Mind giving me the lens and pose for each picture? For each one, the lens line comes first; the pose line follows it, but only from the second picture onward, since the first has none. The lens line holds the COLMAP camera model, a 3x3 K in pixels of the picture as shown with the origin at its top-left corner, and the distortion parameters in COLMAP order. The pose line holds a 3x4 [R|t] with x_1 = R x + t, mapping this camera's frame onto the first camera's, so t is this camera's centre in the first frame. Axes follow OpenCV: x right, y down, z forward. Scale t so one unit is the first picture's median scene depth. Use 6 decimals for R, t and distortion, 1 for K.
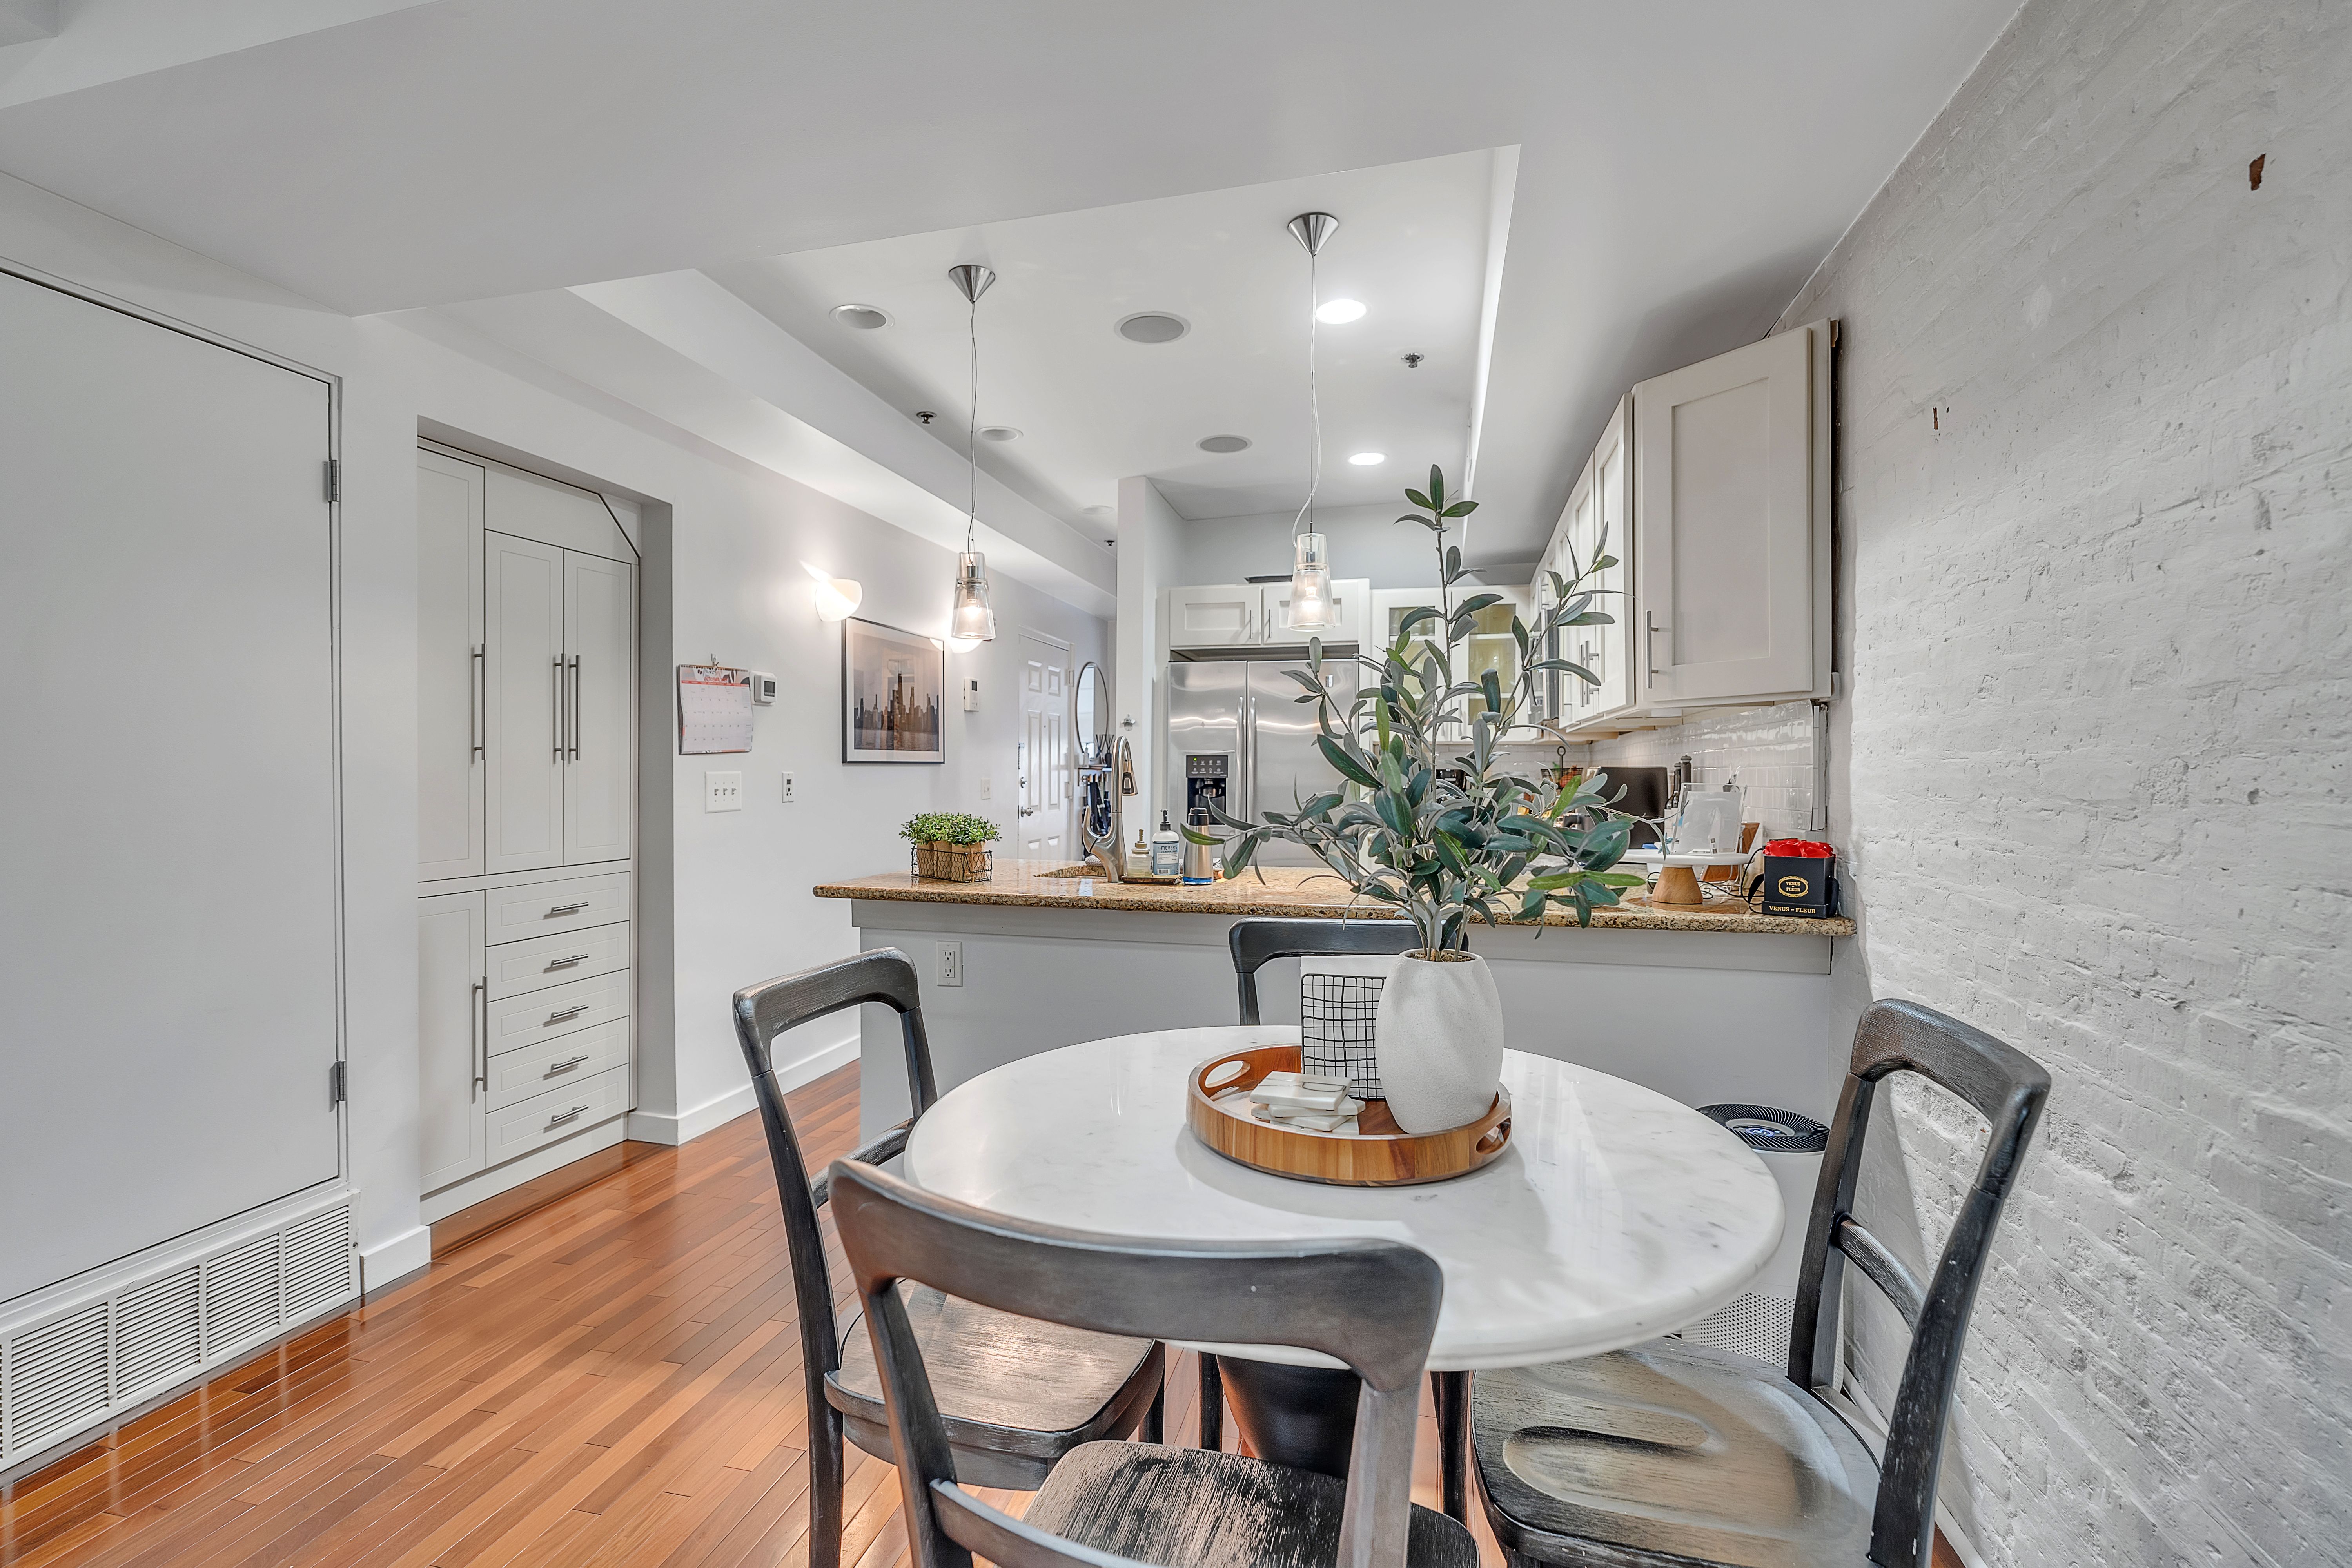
lens RADIAL K [[1069.0, 0, 1157.0], [0, 1069.0, 775.0], [0, 0, 1]] dist [-0.008761, 0.002096]
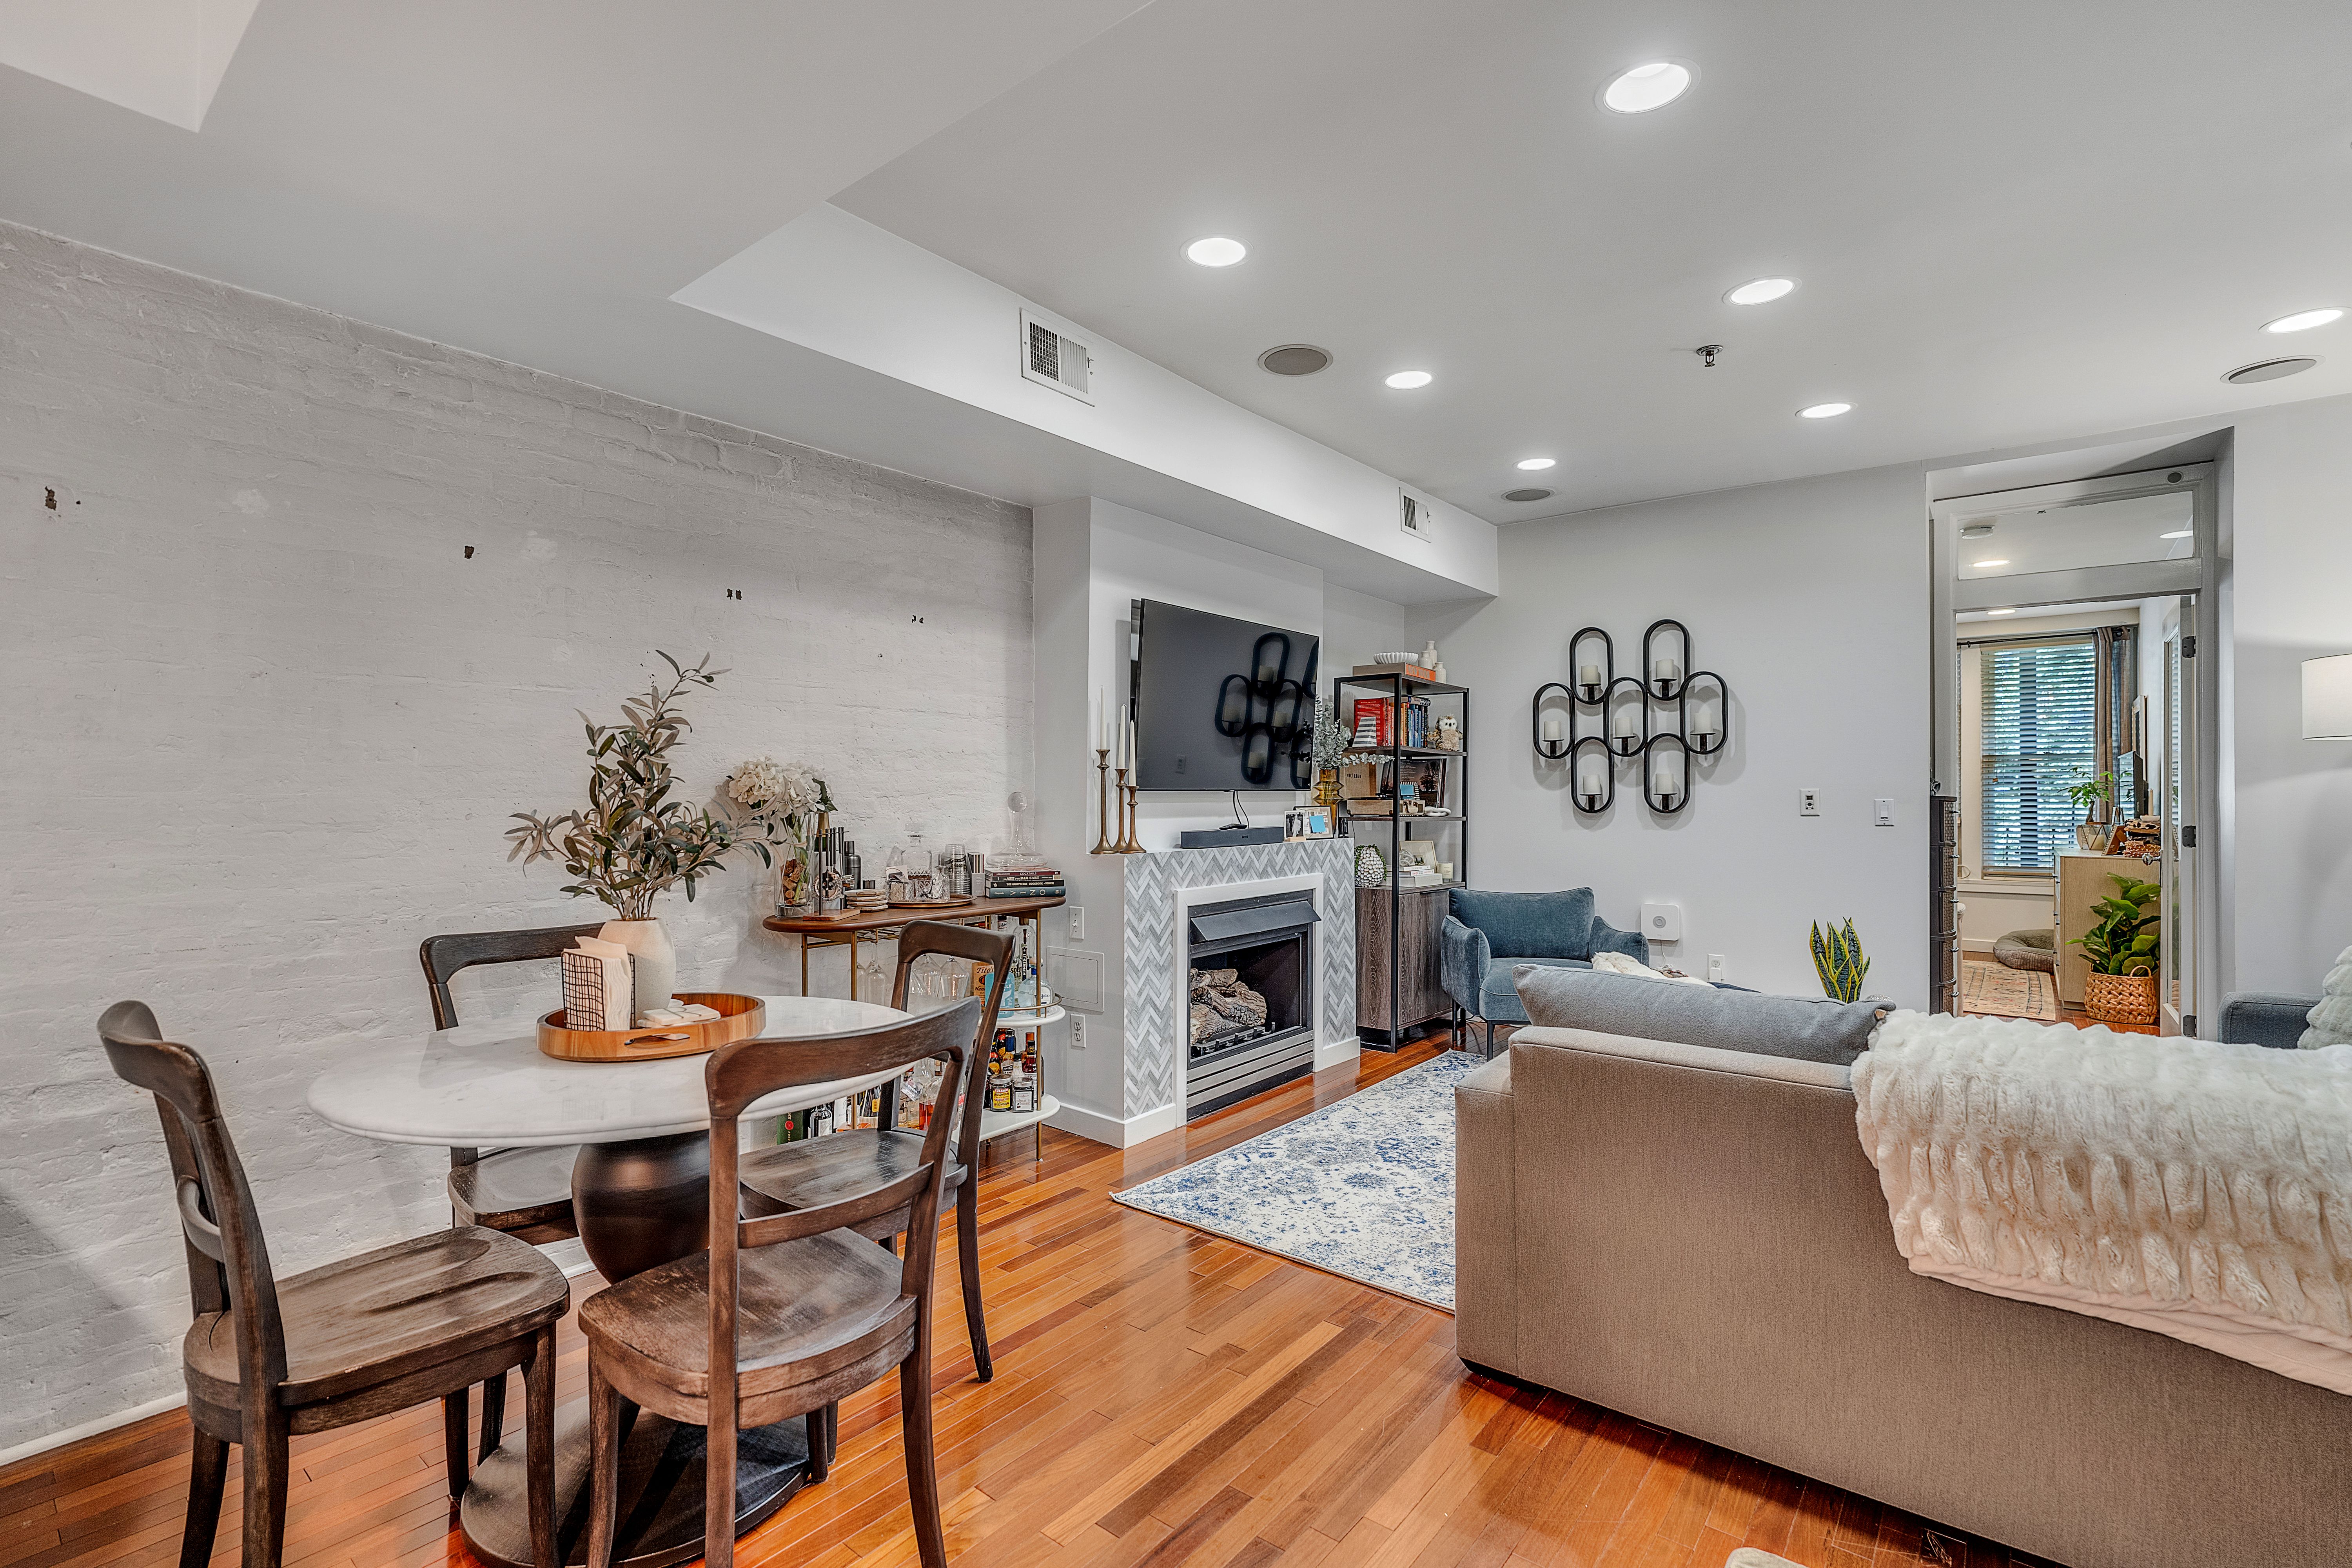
lens RADIAL K [[1069.0, 0, 1162.0], [0, 1069.0, 791.2], [0, 0, 1]] dist [-0.008761, 0.002096]
pose [[-0.909086, 0.002777, 0.416600, -0.518942], [0.001764, 0.999994, -0.002817, -0.009360], [-0.416606, -0.001825, -0.909086, 0.960566]]
